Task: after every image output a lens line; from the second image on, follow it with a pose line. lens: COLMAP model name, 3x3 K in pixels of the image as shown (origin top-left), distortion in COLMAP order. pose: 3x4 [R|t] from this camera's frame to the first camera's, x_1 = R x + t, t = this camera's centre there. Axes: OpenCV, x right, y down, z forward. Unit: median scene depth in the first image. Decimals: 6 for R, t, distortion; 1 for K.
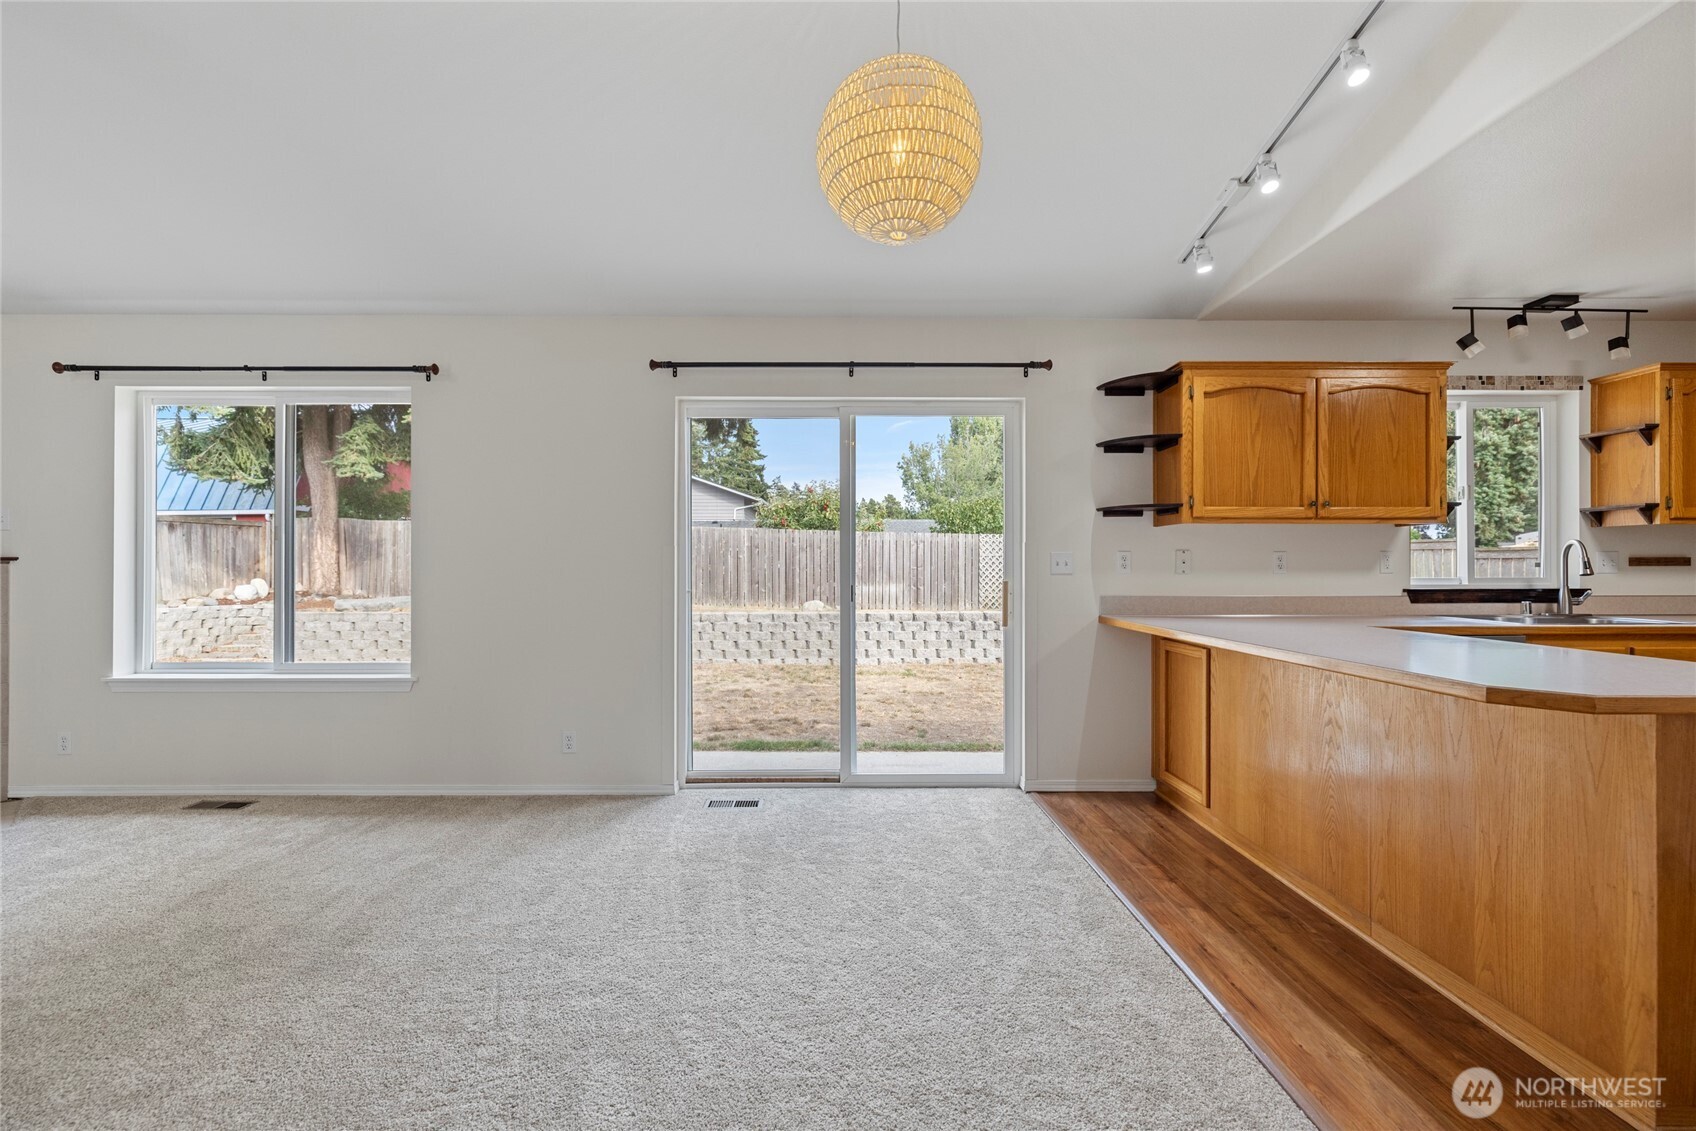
lens RADIAL K [[717.1, 0, 845.1], [0, 717.1, 566.8], [0, 0, 1]] dist [0.002575, -0.000517]
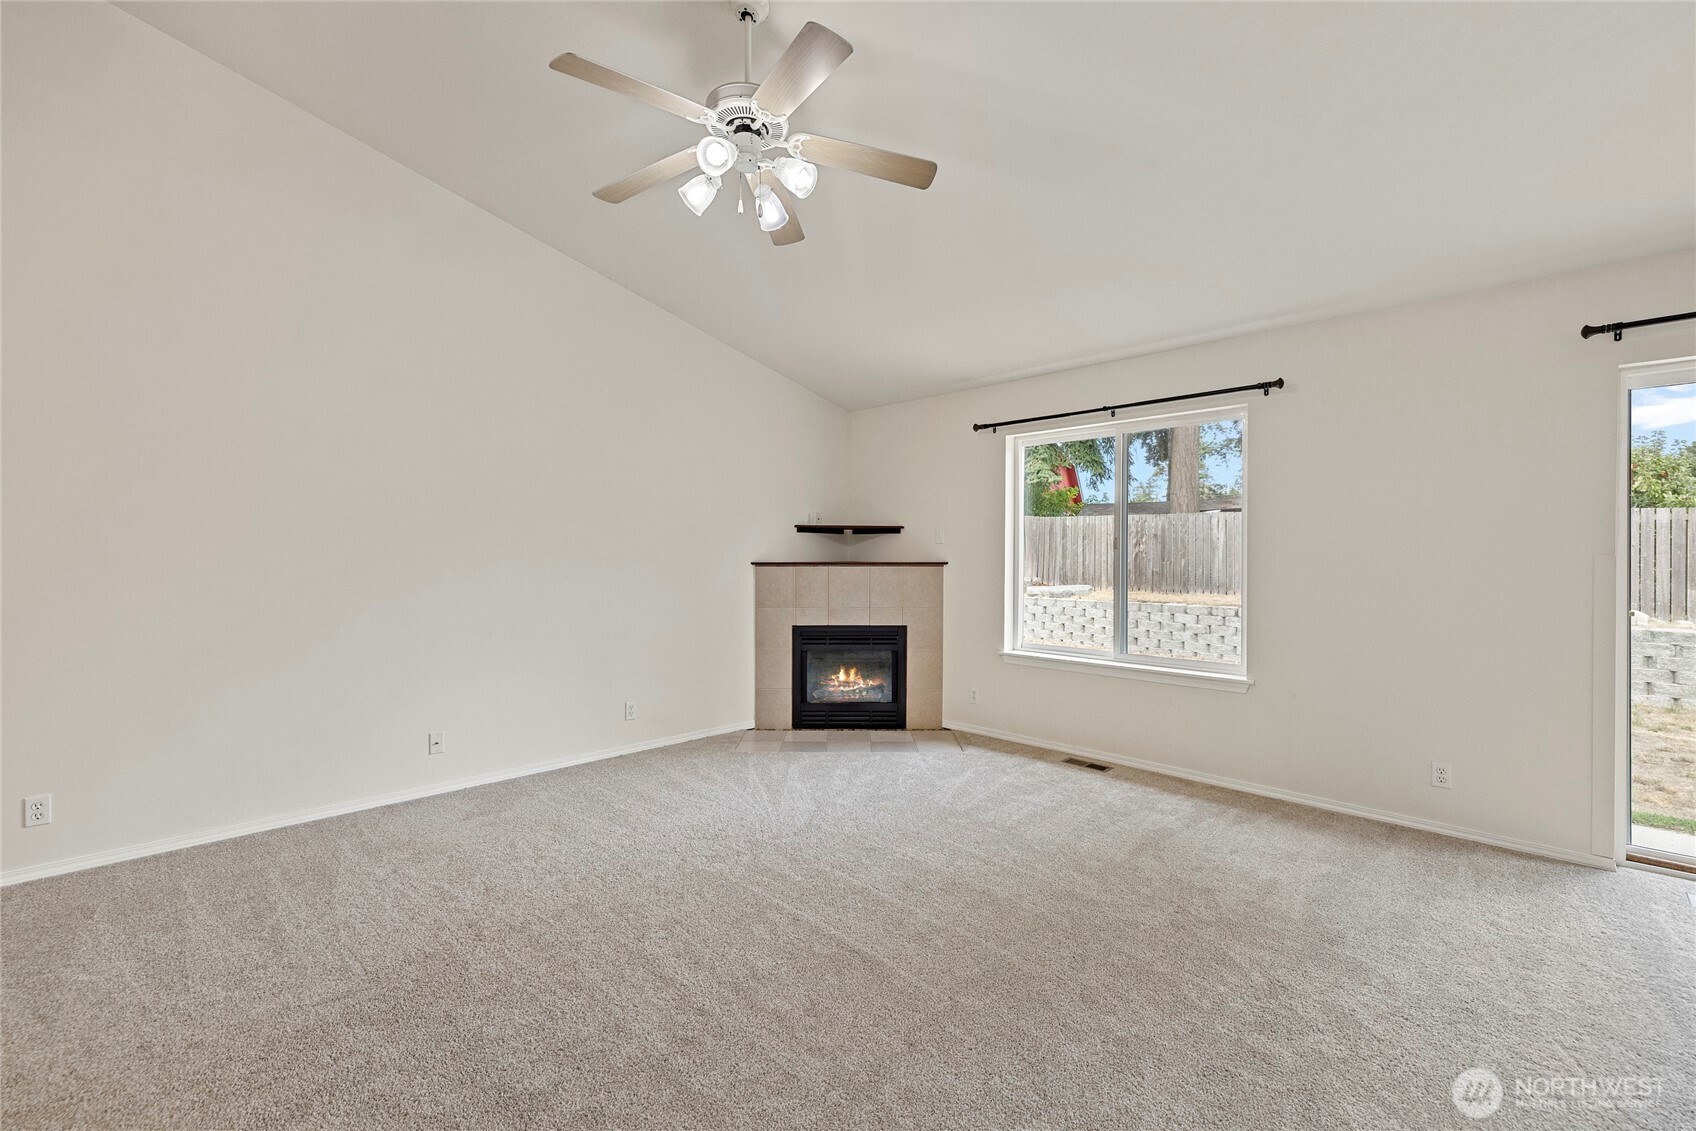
lens RADIAL K [[717.1, 0, 841.0], [0, 717.1, 555.6], [0, 0, 1]] dist [0.002575, -0.000517]
pose [[0.693689, 0.002409, -0.720271, -0.265378], [-0.000559, 0.999996, 0.002806, -0.031660], [0.720275, -0.001544, 0.693687, -0.161678]]
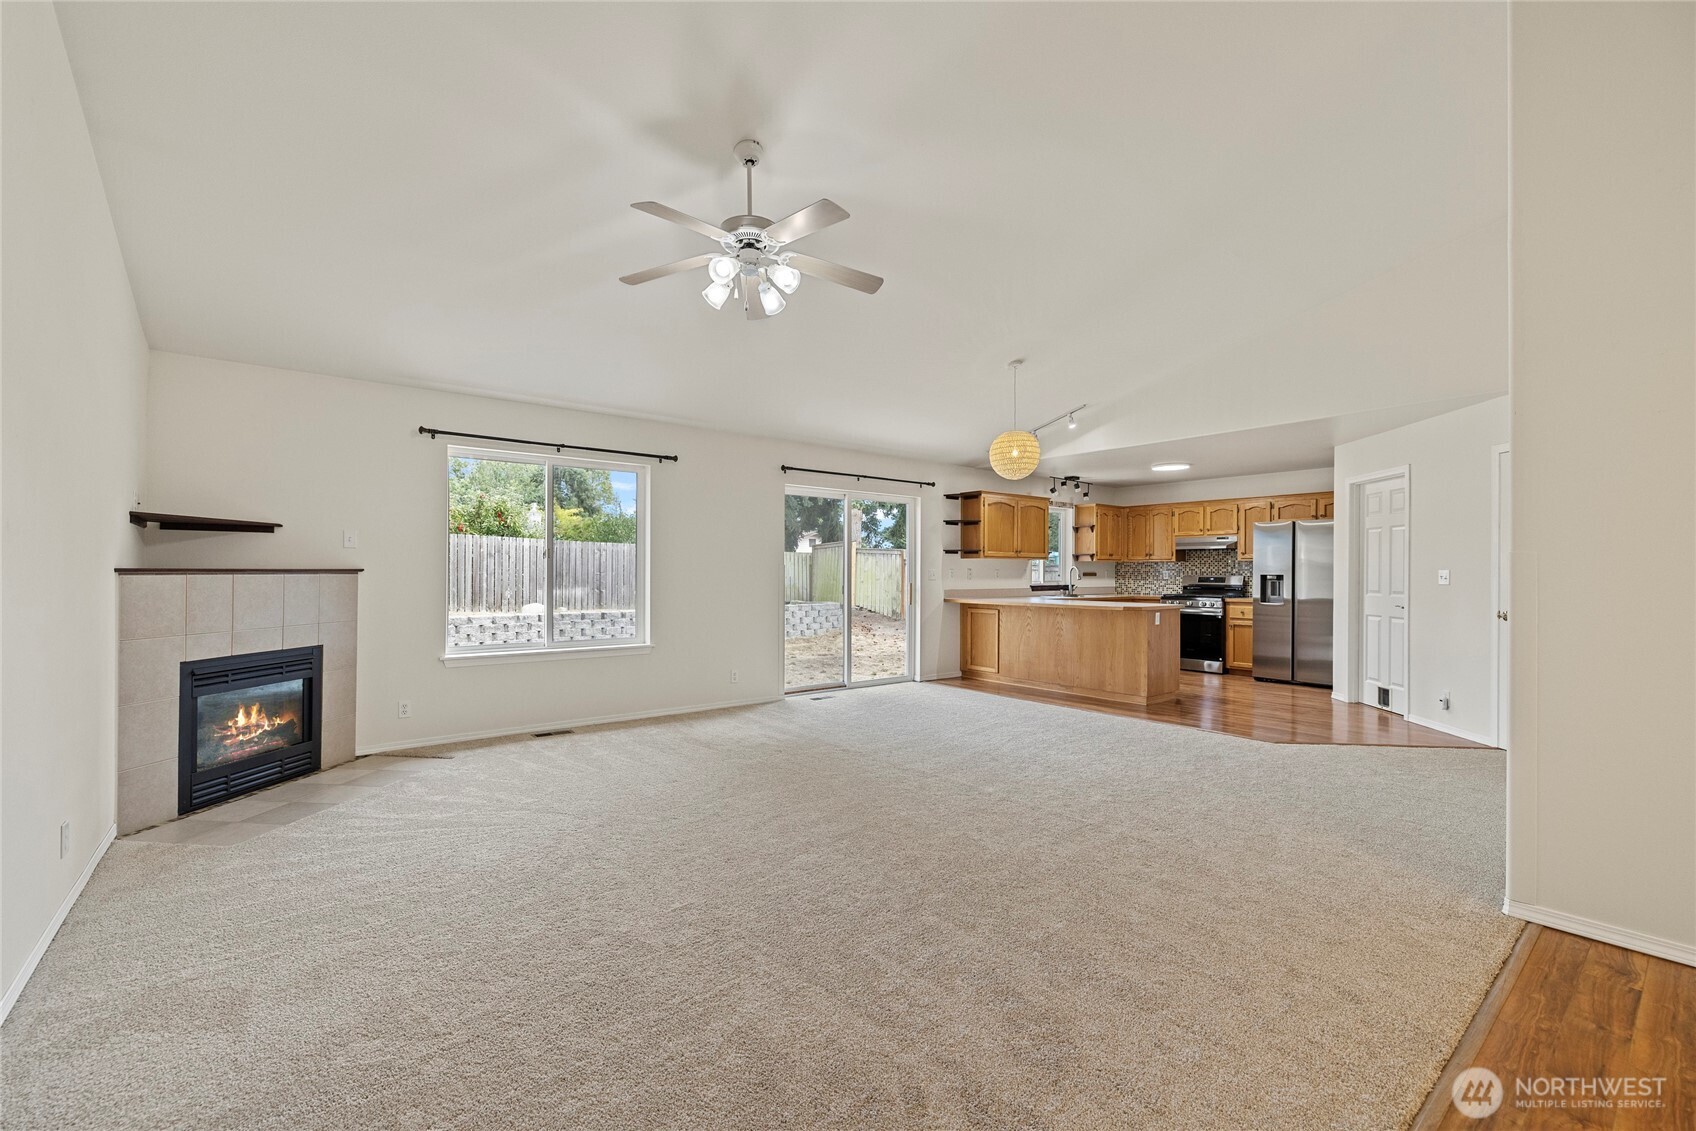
lens RADIAL K [[717.1, 0, 845.5], [0, 717.1, 567.4], [0, 0, 1]] dist [0.002575, -0.000517]
pose [[0.786210, 0.007475, 0.617914, -1.292941], [-0.005040, 0.999971, -0.005684, -0.013997], [-0.617938, 0.001354, 0.786225, -0.563245]]
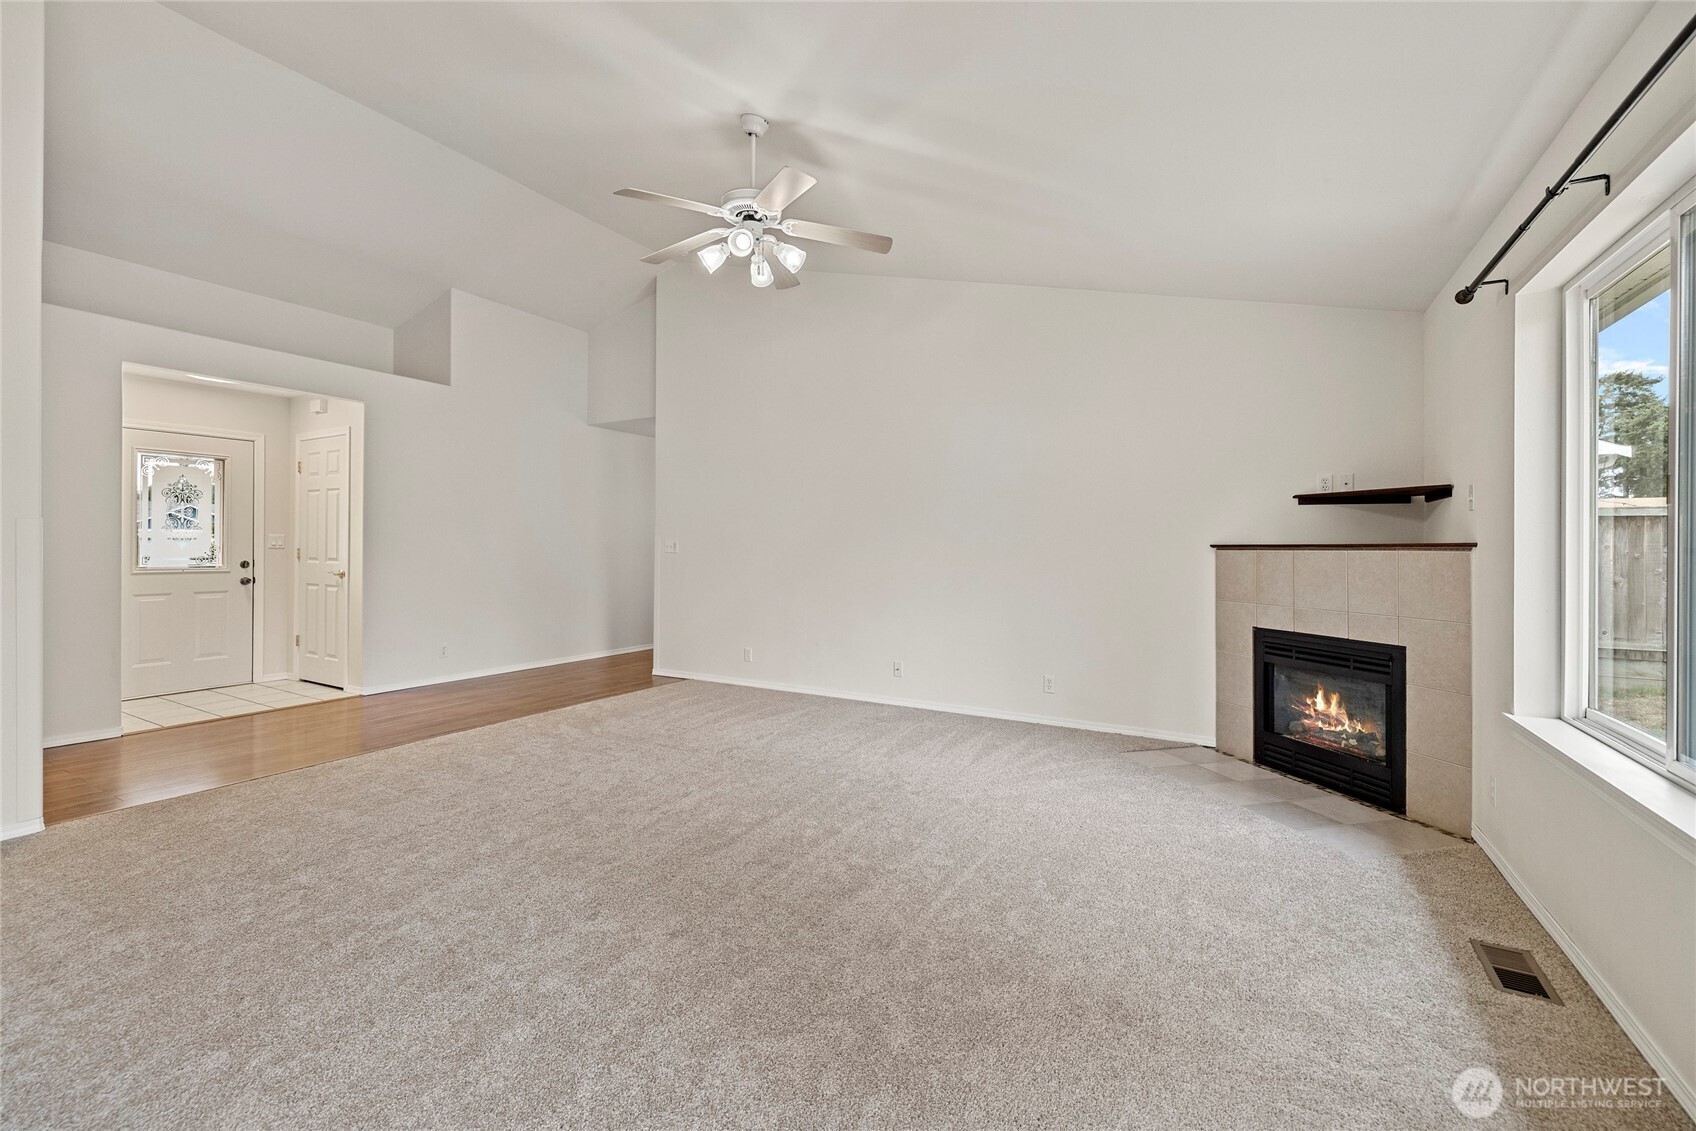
lens RADIAL K [[717.1, 0, 824.9], [0, 717.1, 544.1], [0, 0, 1]] dist [0.002575, -0.000517]
pose [[-0.524921, -0.004907, -0.851137, -0.079231], [-0.003137, 0.999988, -0.003830, -0.007507], [0.851145, 0.000659, -0.524930, 0.812743]]
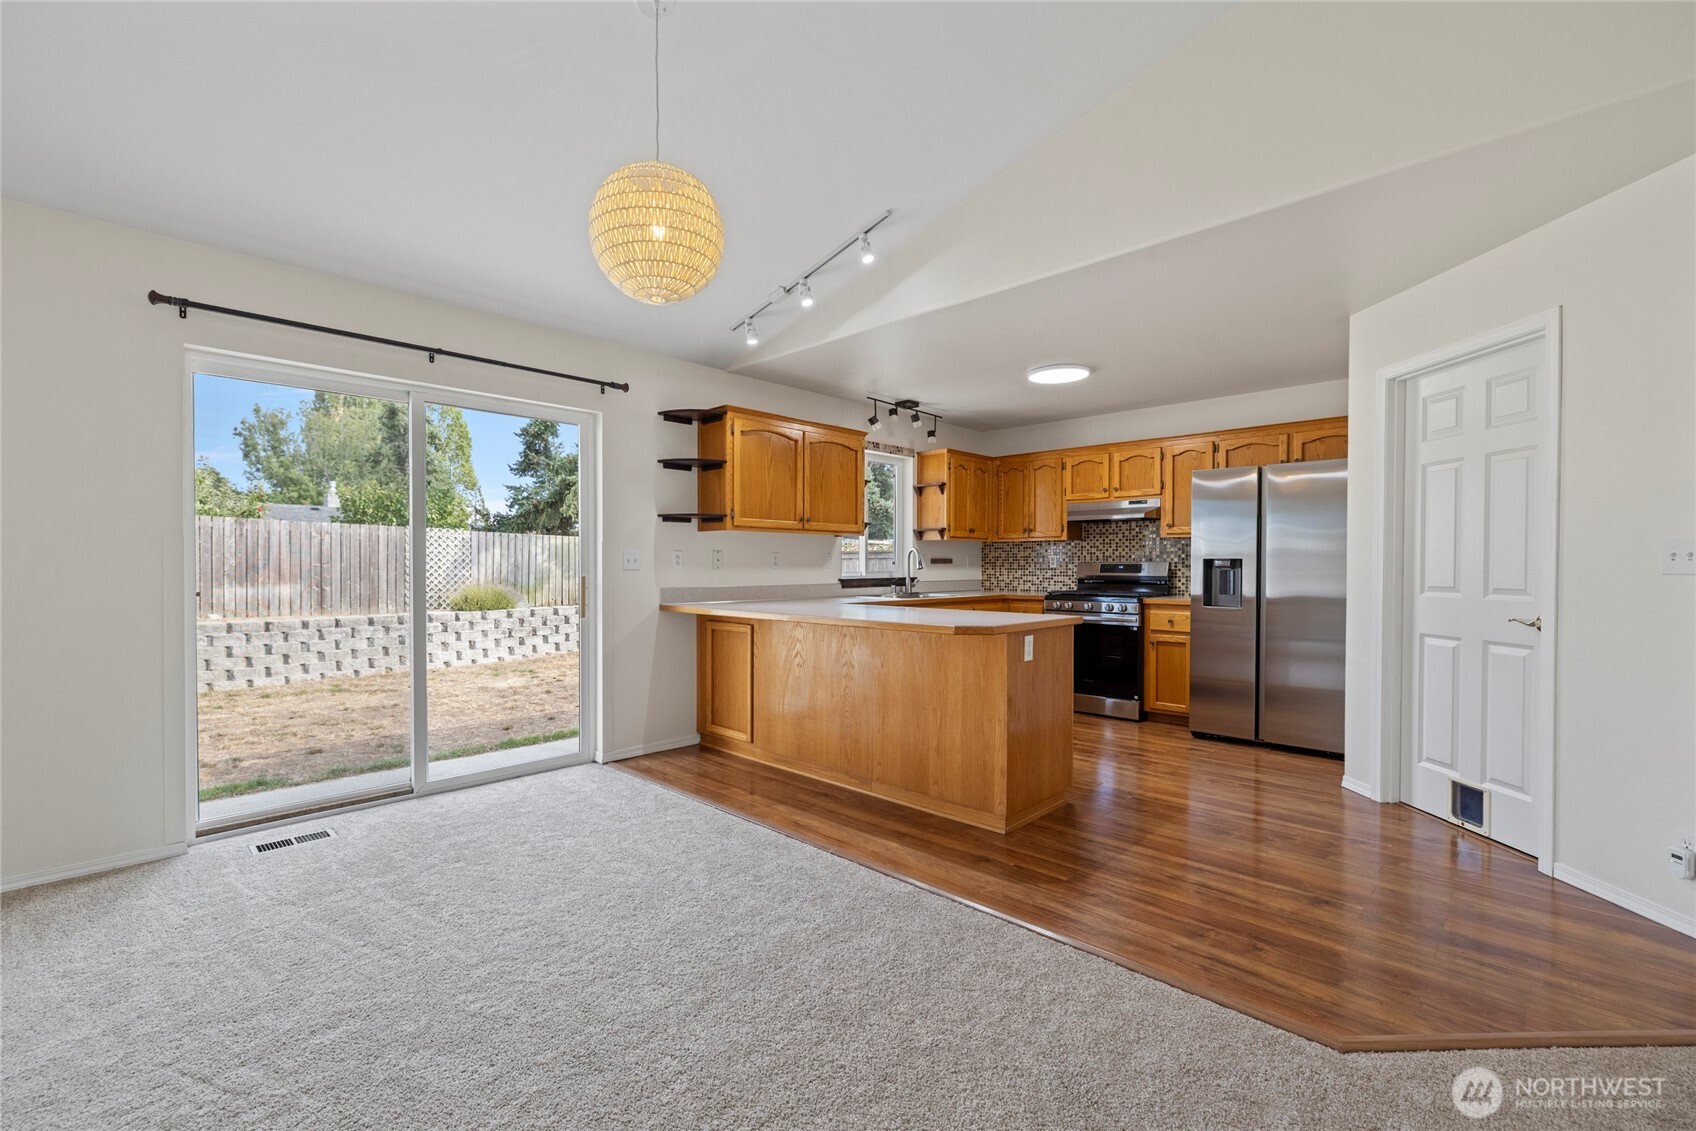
lens RADIAL K [[717.1, 0, 837.0], [0, 717.1, 574.9], [0, 0, 1]] dist [0.002575, -0.000517]
pose [[0.707686, -0.010068, 0.706456, -0.293547], [-0.001000, 0.999883, 0.015252, 0.000107], [-0.706527, -0.011500, 0.707593, -0.056616]]
